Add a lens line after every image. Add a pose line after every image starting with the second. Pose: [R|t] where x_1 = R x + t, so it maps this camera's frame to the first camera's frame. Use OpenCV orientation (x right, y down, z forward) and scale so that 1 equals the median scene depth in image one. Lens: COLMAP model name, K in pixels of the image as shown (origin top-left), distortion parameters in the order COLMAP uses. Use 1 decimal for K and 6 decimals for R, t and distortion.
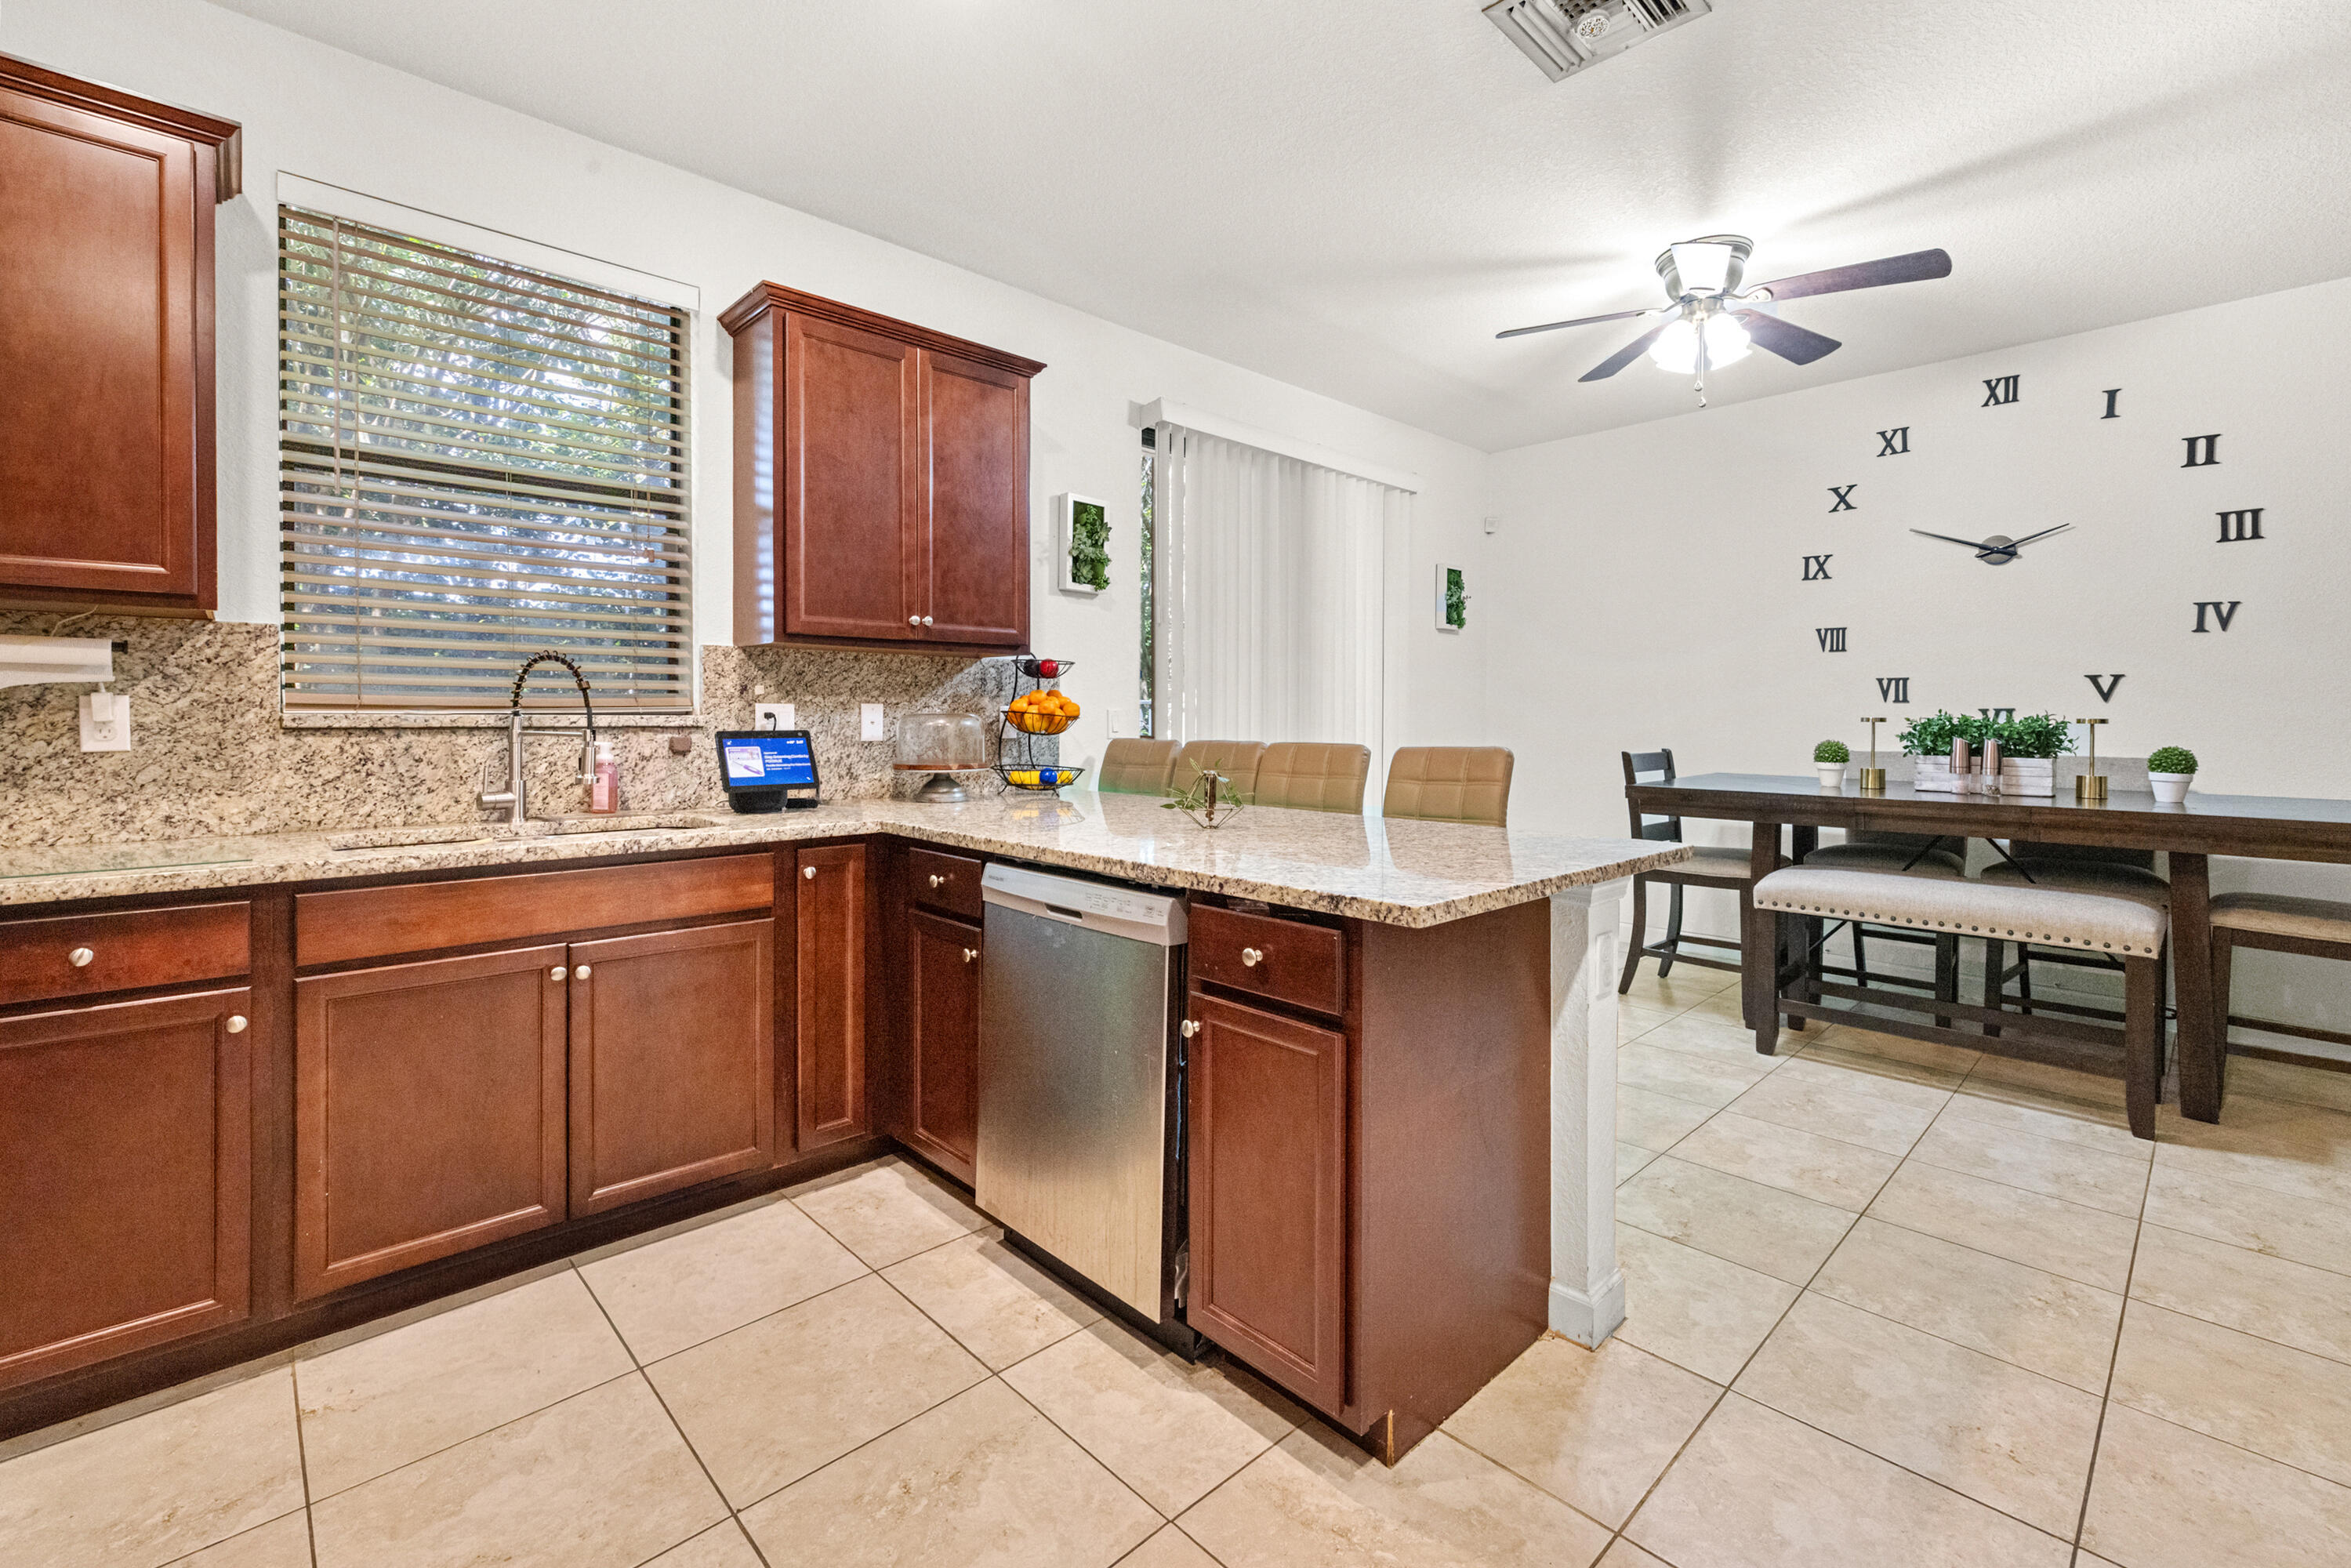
lens RADIAL K [[998.9, 0, 1093.1], [0, 998.9, 725.5], [0, 0, 1]] dist [0.000696, 0.000592]
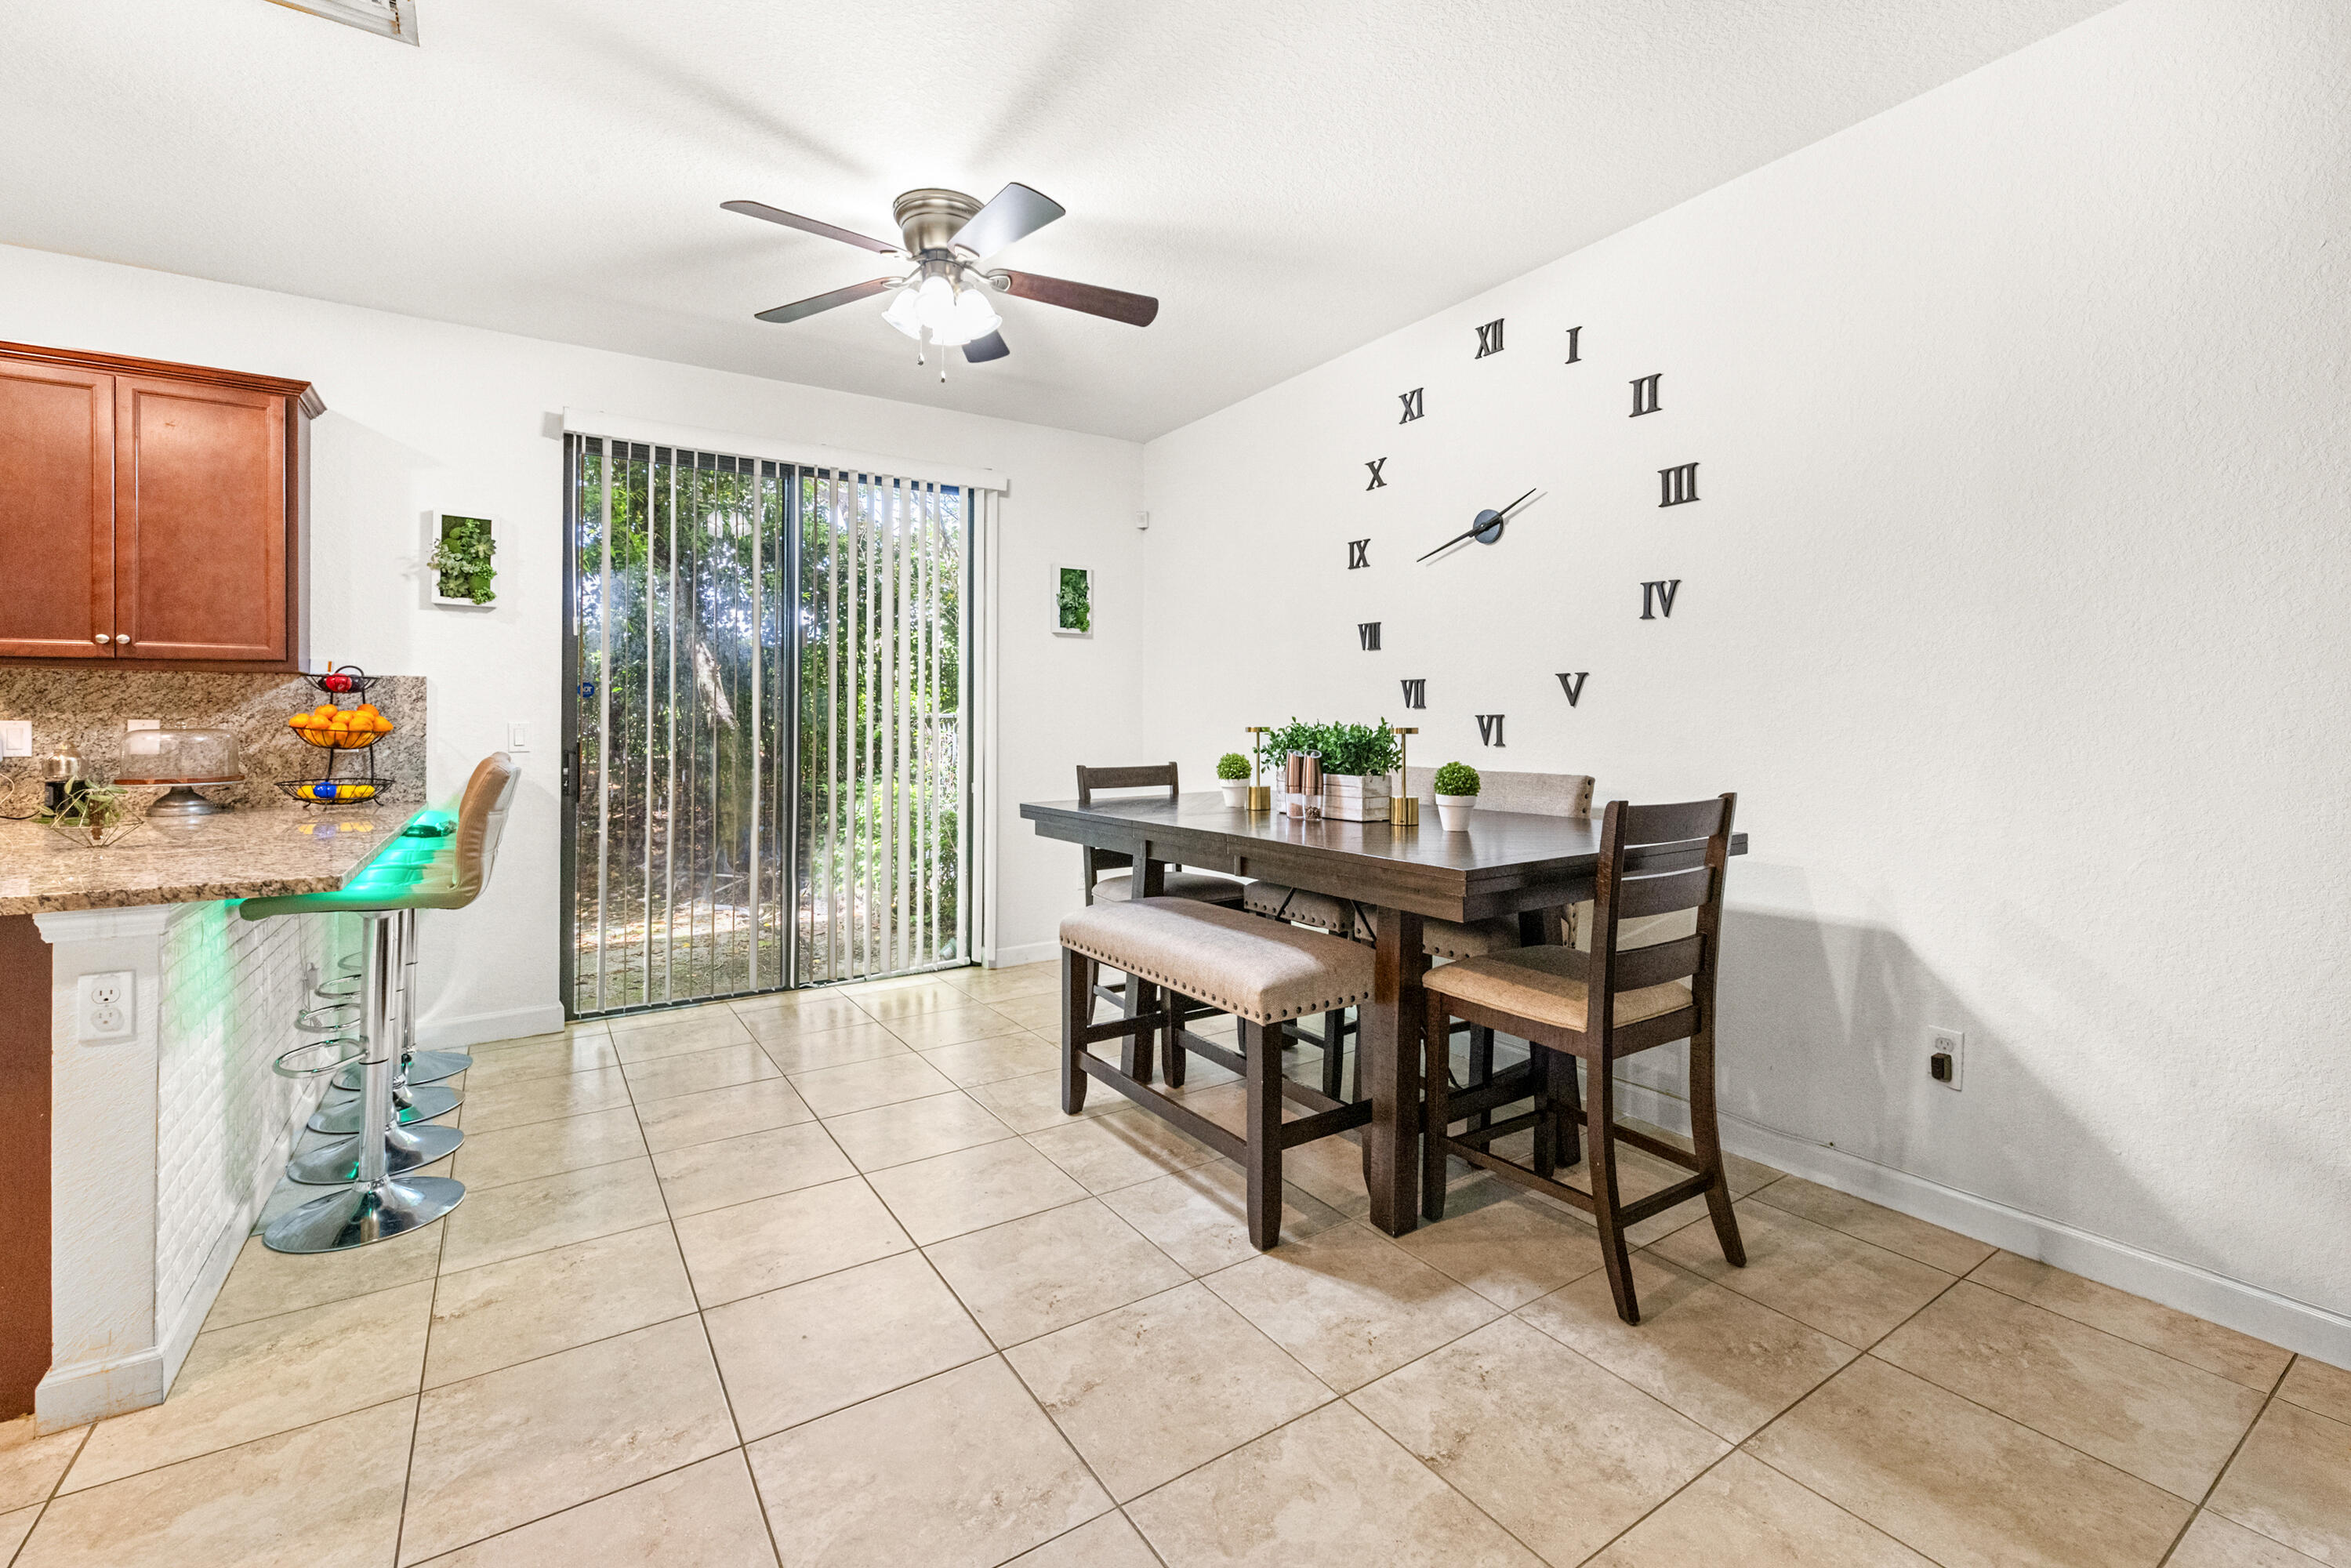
lens RADIAL K [[998.9, 0, 1126.8], [0, 998.9, 712.0], [0, 0, 1]] dist [0.000696, 0.000592]
pose [[0.984952, -0.008429, -0.172620, 0.822764], [0.004332, 0.999700, -0.024098, -0.000621], [0.172771, 0.022987, 0.984694, 0.135297]]
